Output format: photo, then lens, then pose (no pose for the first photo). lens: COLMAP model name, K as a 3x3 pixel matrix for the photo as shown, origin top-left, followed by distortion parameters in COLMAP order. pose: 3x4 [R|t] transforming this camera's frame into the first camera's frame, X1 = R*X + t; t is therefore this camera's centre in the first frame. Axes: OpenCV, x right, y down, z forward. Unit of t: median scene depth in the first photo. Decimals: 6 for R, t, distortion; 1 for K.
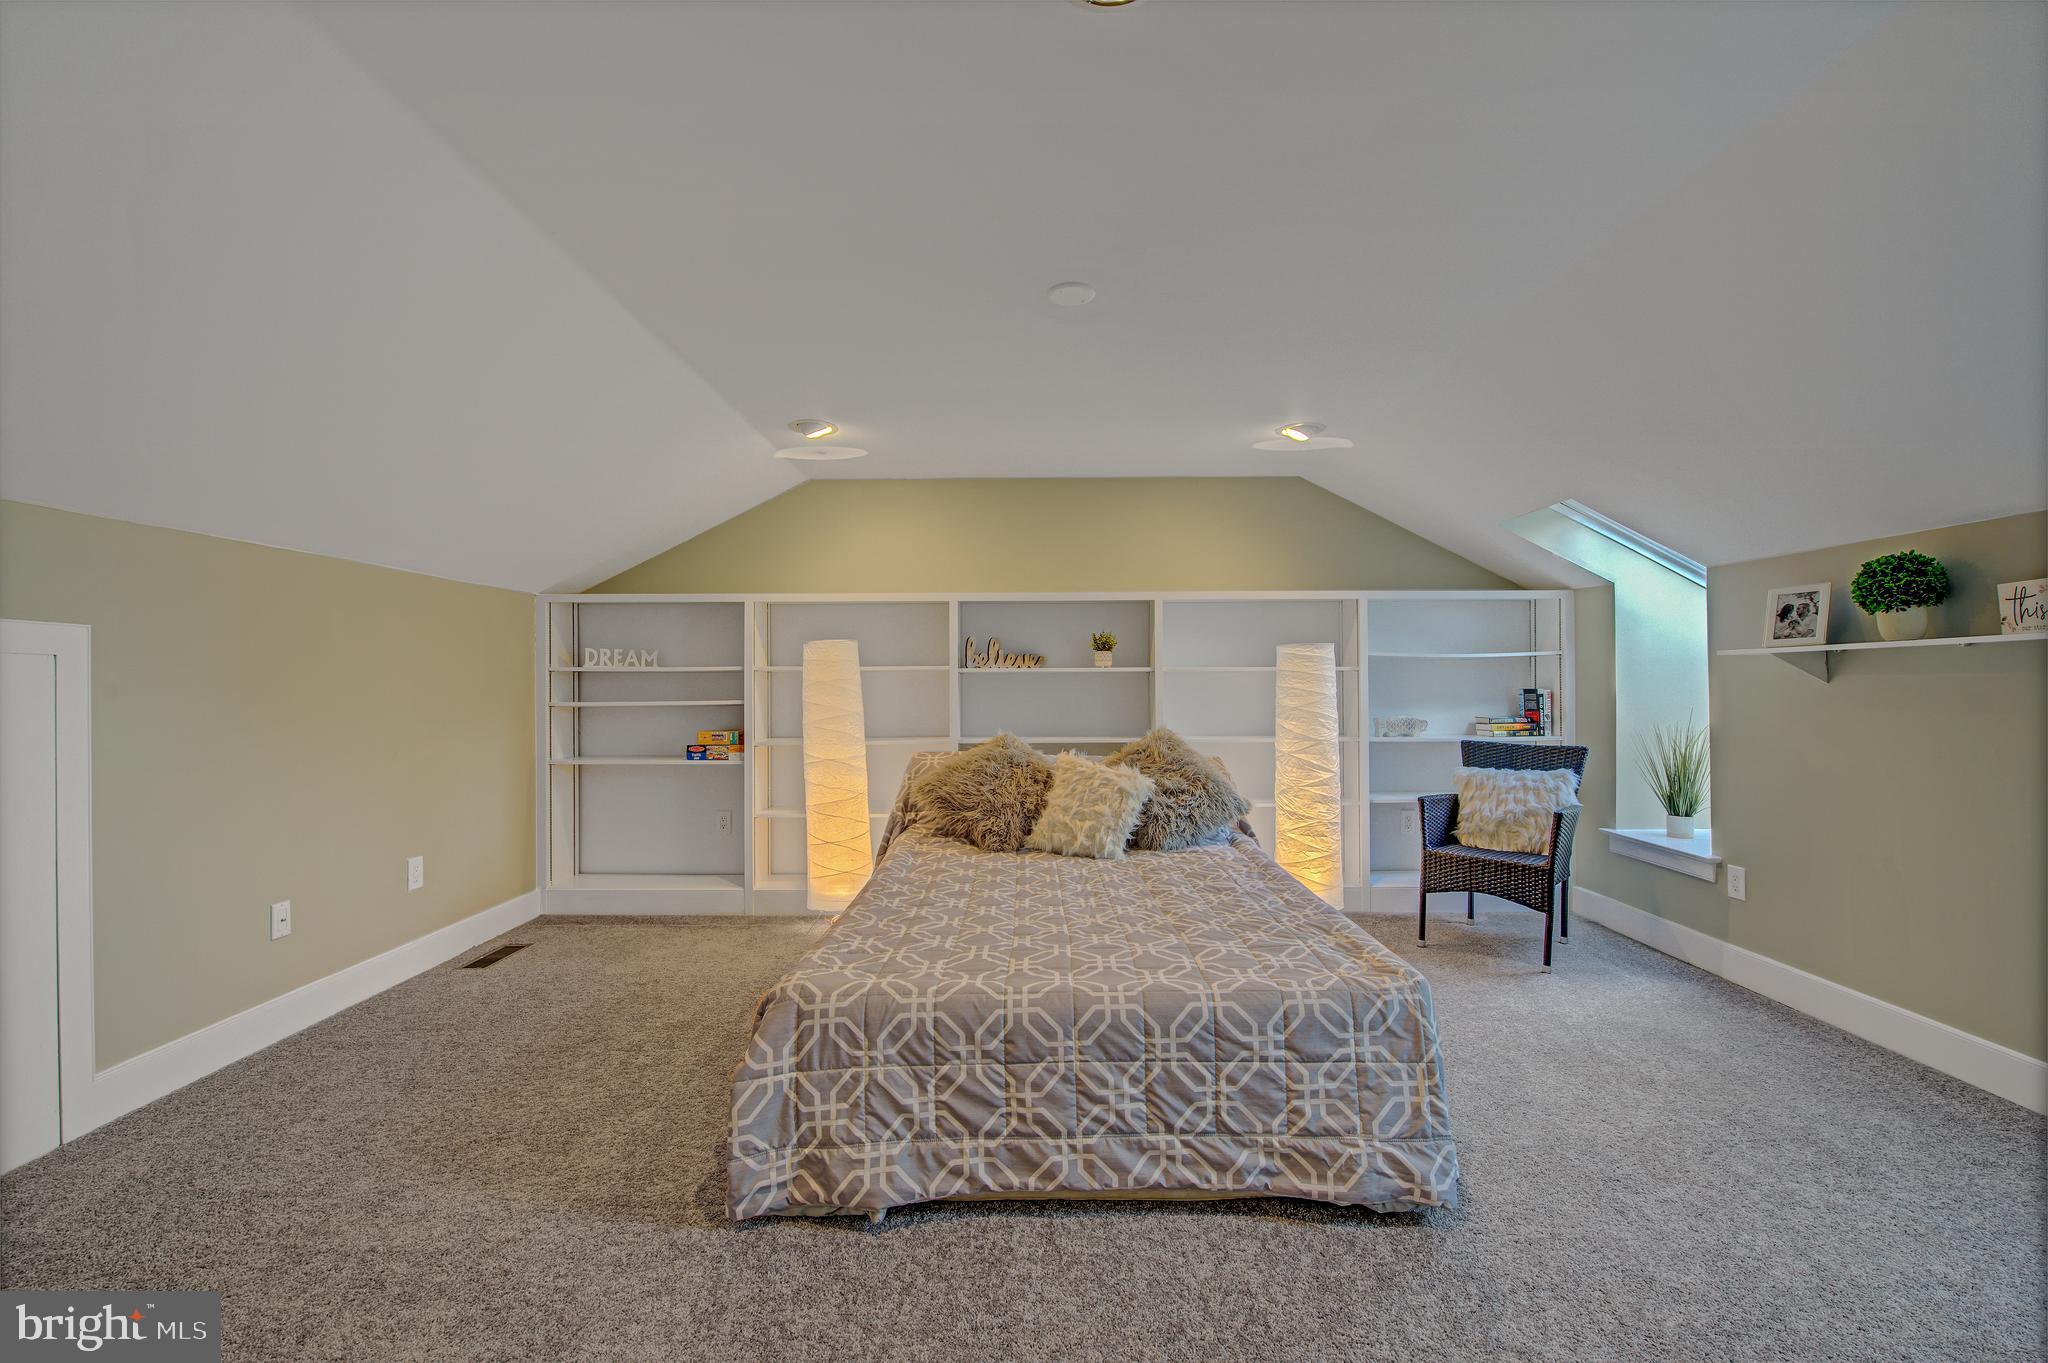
lens RADIAL K [[836.1, 0, 1035.4], [0, 836.1, 680.2], [0, 0, 1]] dist [-0.021674, -0.000777]
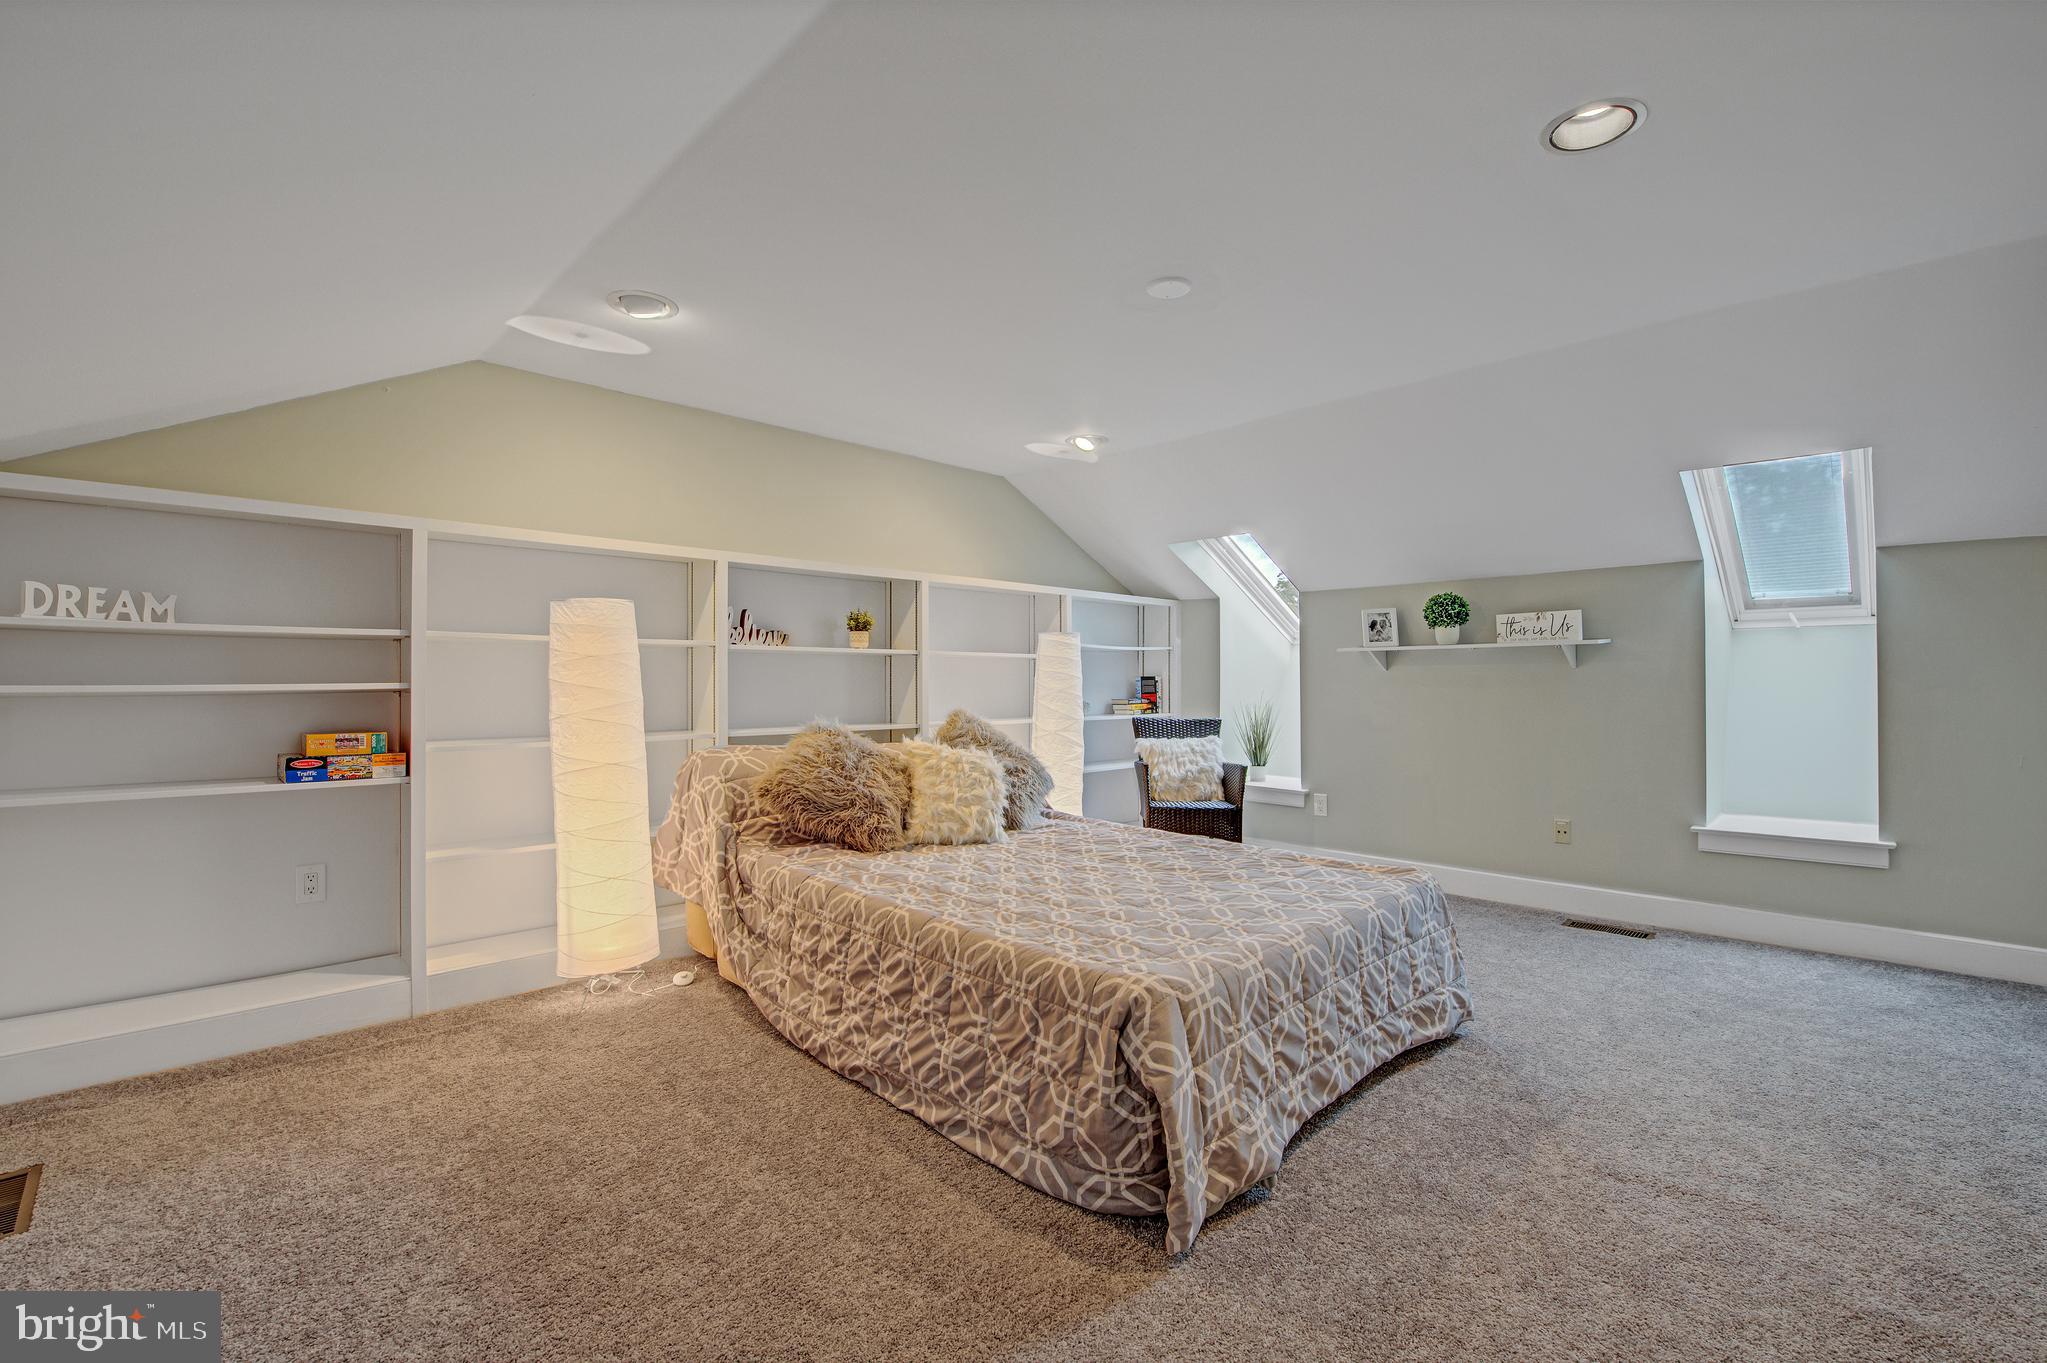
lens RADIAL K [[871.6, 0, 1023.5], [0, 871.6, 681.5], [0, 0, 1]] dist [-0.016884, -0.000020]
pose [[0.711785, 0.004979, 0.702380, -0.887427], [-0.007848, 0.999969, 0.000865, 0.034906], [-0.702354, -0.006128, 0.711802, 0.362773]]
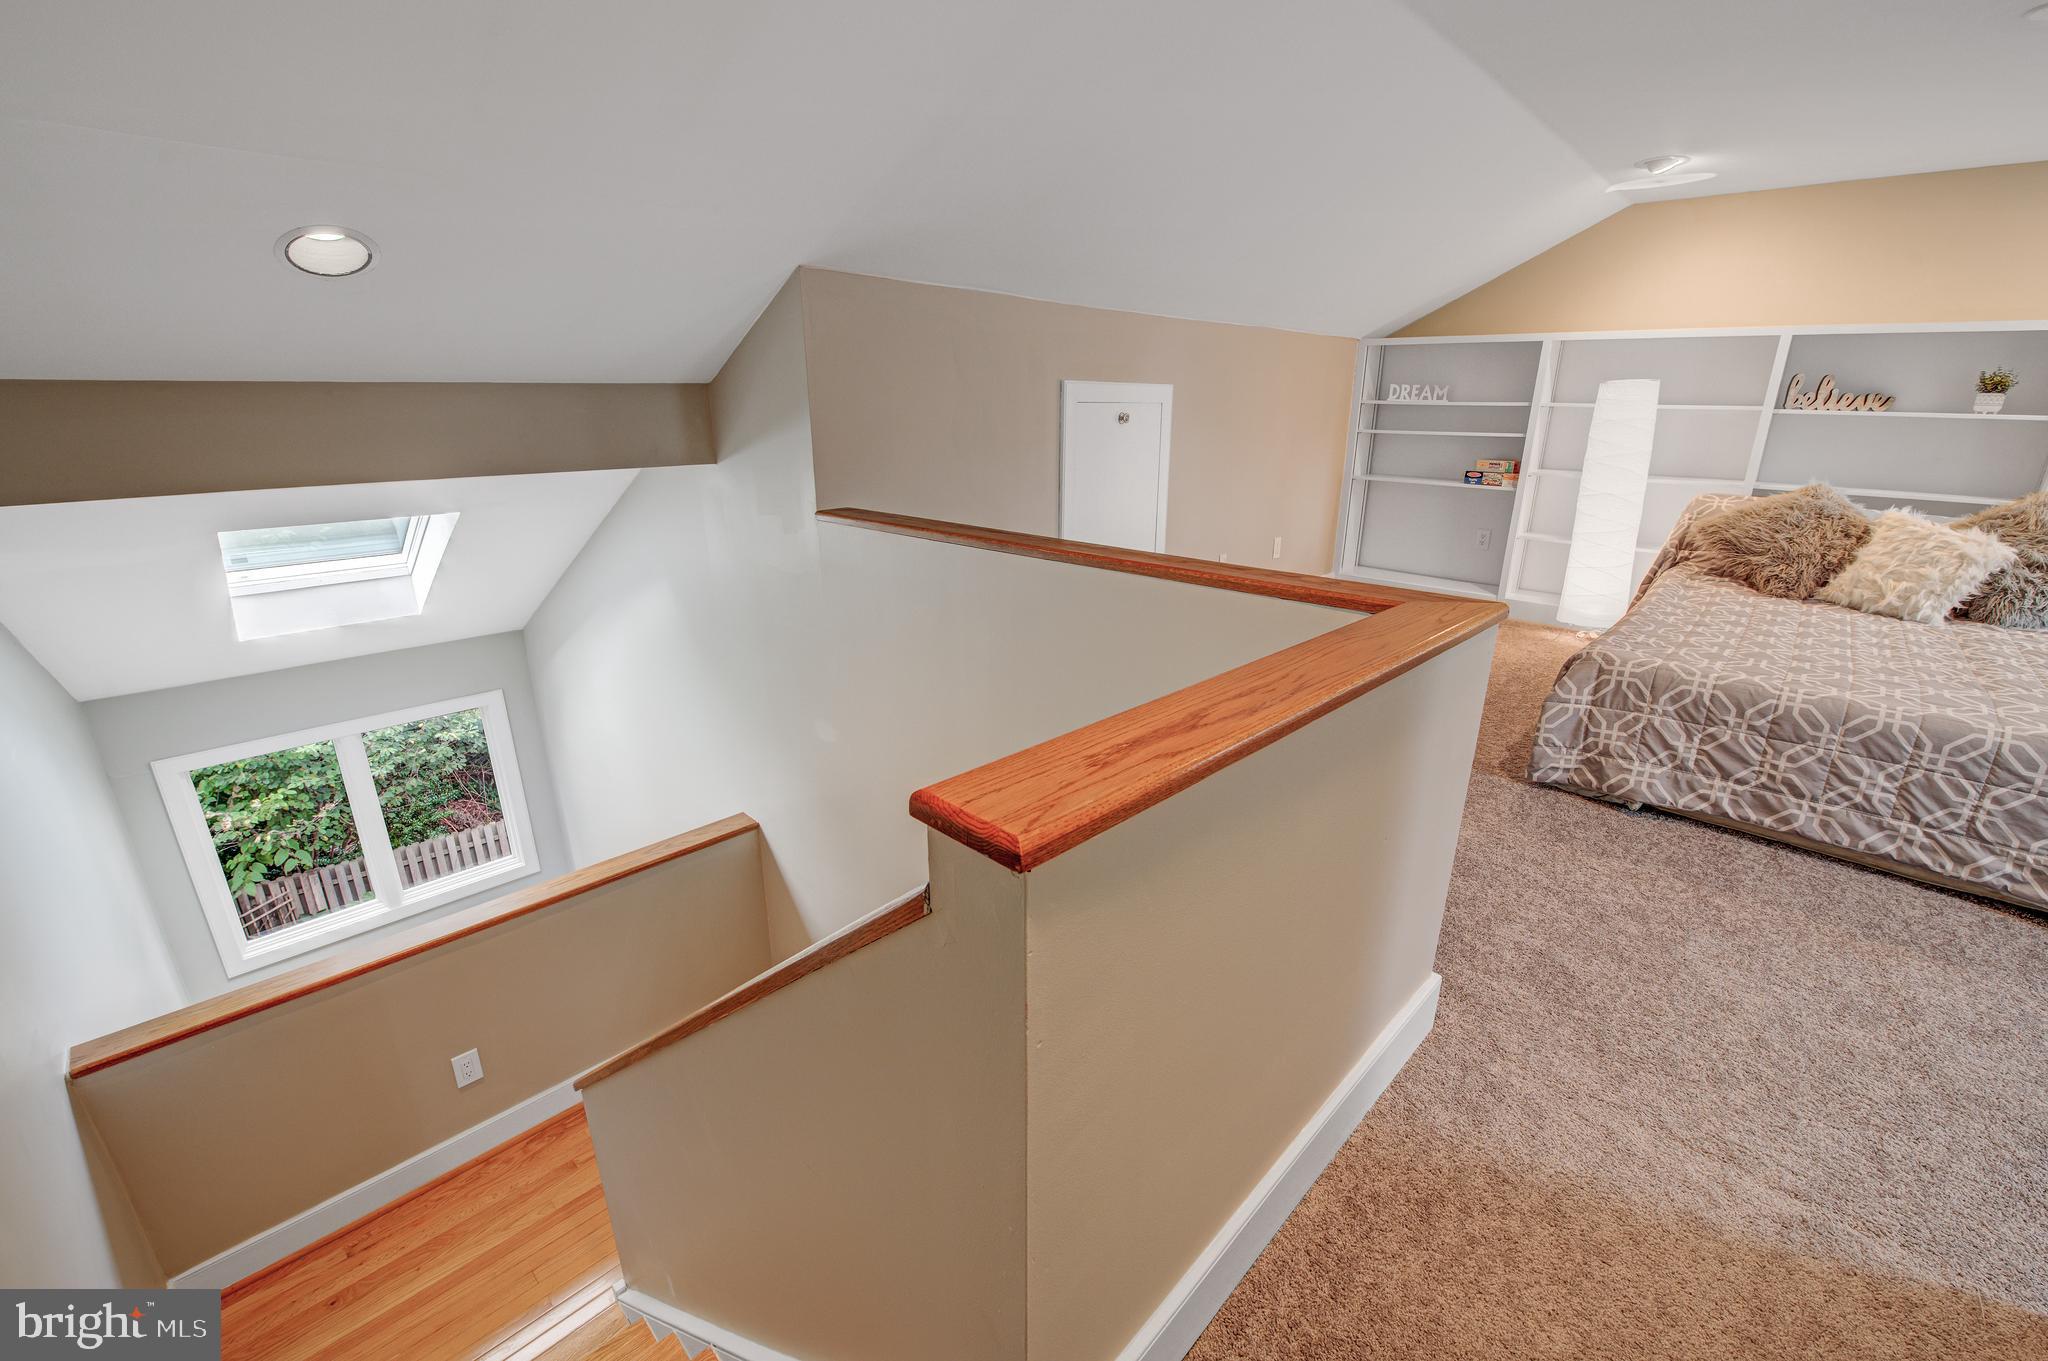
lens RADIAL K [[836.1, 0, 1035.4], [0, 836.1, 679.2], [0, 0, 1]] dist [-0.021674, -0.000777]
pose [[0.722294, 0.227155, -0.653216, -0.036539], [-0.001089, 0.944892, 0.327381, -0.053181], [0.691585, -0.235755, 0.682737, -0.576821]]
